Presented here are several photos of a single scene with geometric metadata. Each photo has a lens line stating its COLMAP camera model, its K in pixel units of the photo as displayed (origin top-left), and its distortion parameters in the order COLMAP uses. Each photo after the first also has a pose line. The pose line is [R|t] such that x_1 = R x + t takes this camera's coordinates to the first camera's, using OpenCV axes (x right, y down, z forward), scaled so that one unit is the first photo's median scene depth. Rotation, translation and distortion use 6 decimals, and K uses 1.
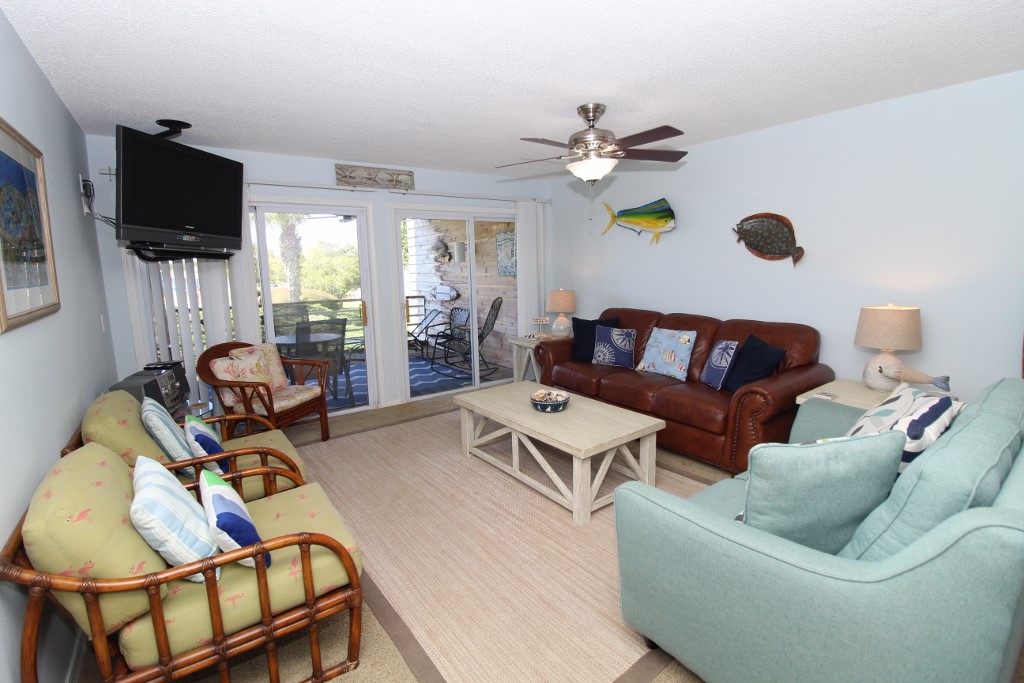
lens RADIAL K [[477.2, 0, 510.6], [0, 477.2, 340.4], [0, 0, 1]] dist [-0.005141, -0.001019]
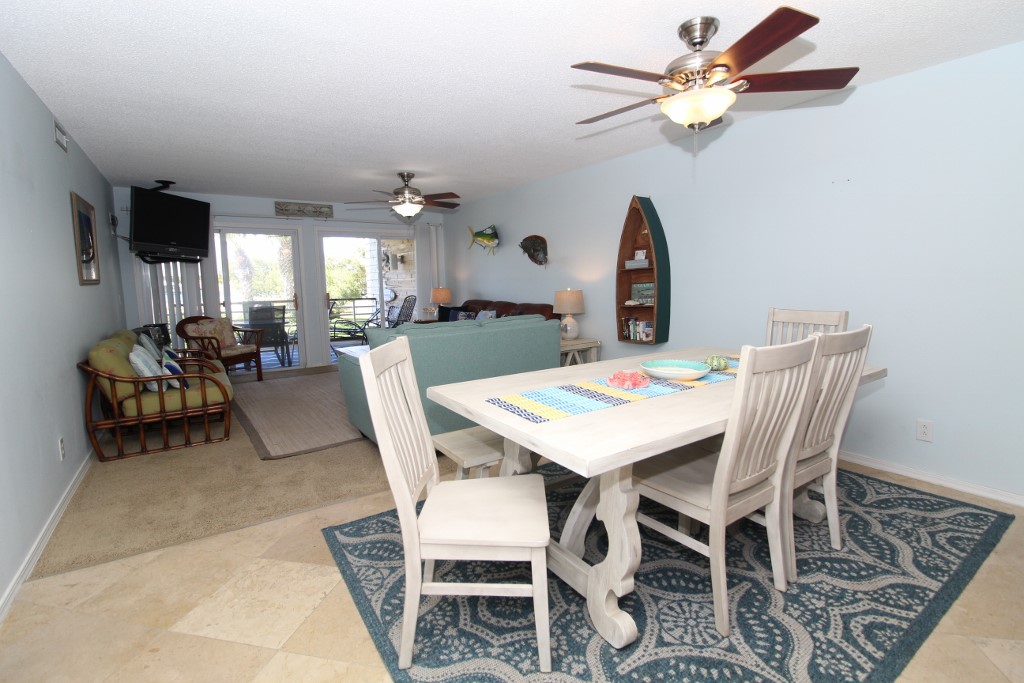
lens RADIAL K [[477.2, 0, 514.8], [0, 477.2, 340.6], [0, 0, 1]] dist [-0.005141, -0.001019]
pose [[0.999880, 0.007516, -0.013567, 0.546000], [-0.007931, 0.999496, -0.030755, 0.146143], [0.013329, 0.030859, 0.999435, -0.637169]]
